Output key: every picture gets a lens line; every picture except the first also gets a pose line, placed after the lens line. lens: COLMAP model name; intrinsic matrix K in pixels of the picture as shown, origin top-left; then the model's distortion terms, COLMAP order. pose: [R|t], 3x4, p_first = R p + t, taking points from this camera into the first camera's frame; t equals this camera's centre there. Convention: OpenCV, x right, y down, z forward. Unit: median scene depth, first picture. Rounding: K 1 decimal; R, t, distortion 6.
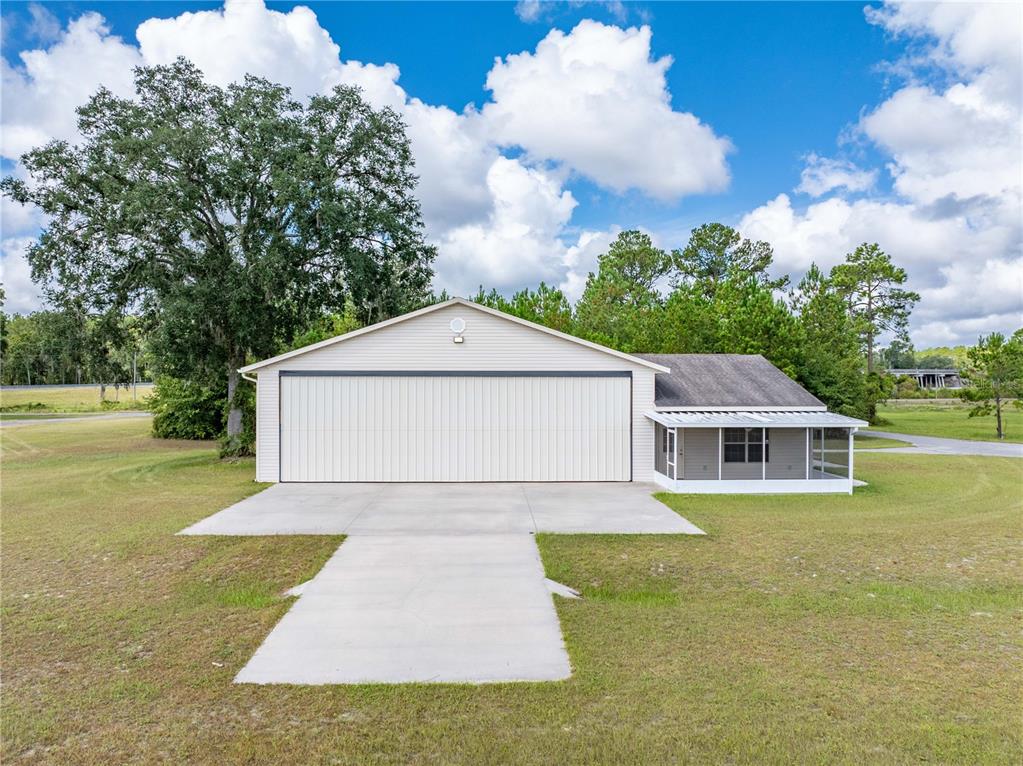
lens RADIAL K [[716.4, 0, 511.5], [0, 716.4, 383.0], [0, 0, 1]] dist [-0.035953, 0.000617]
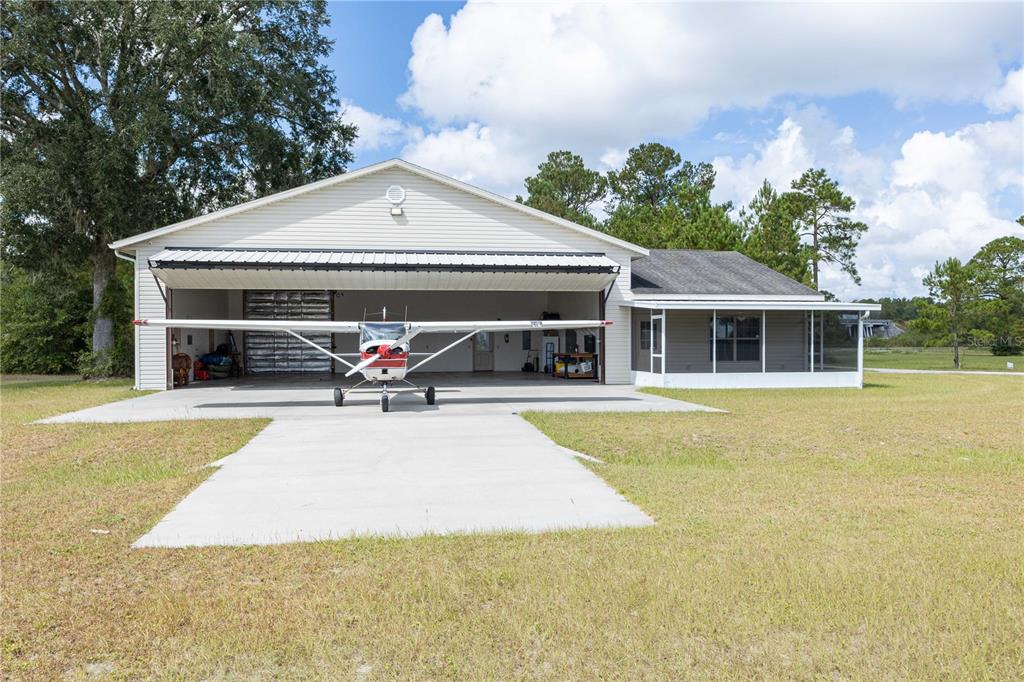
lens RADIAL K [[777.2, 0, 515.4], [0, 777.2, 352.8], [0, 0, 1]] dist [-0.004015, 0.001861]
pose [[0.992080, -0.004412, 0.125531, -0.017039], [0.002338, 0.999858, 0.016663, 0.028311], [-0.125586, -0.016237, 0.991950, 0.034306]]
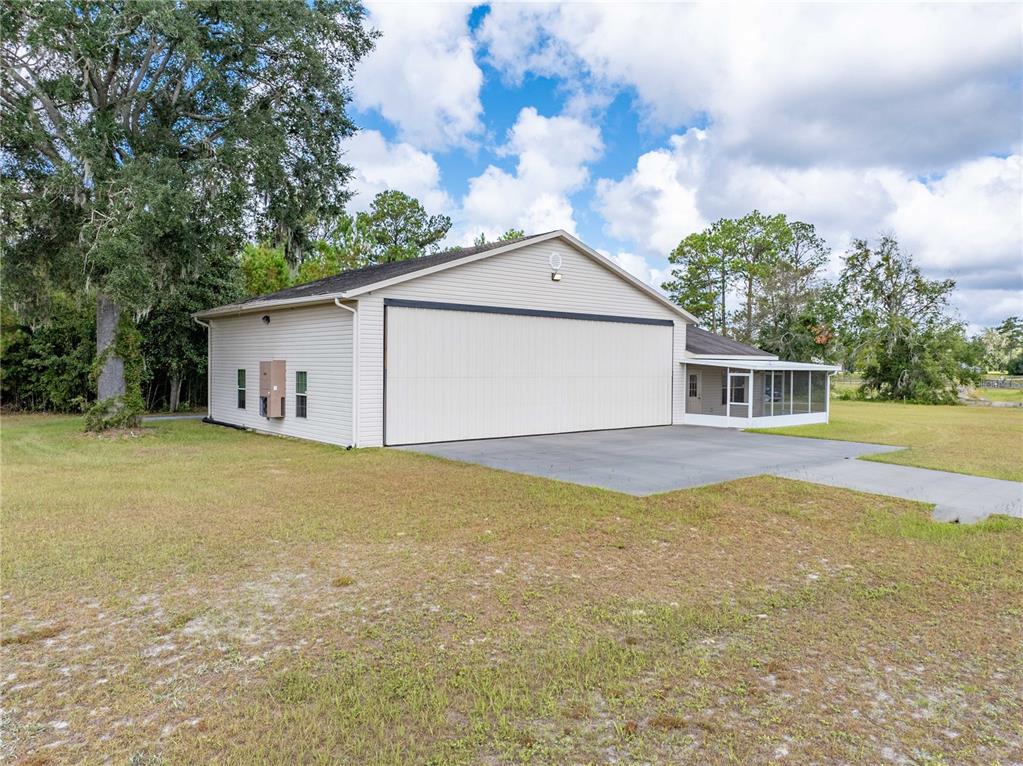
lens RADIAL K [[716.4, 0, 511.5], [0, 716.4, 383.0], [0, 0, 1]] dist [-0.035953, 0.000617]
pose [[0.785805, -0.008797, 0.618412, -0.225819], [-0.012553, 0.999466, 0.030169, 0.015635], [-0.618347, -0.031469, 0.785275, 0.104627]]
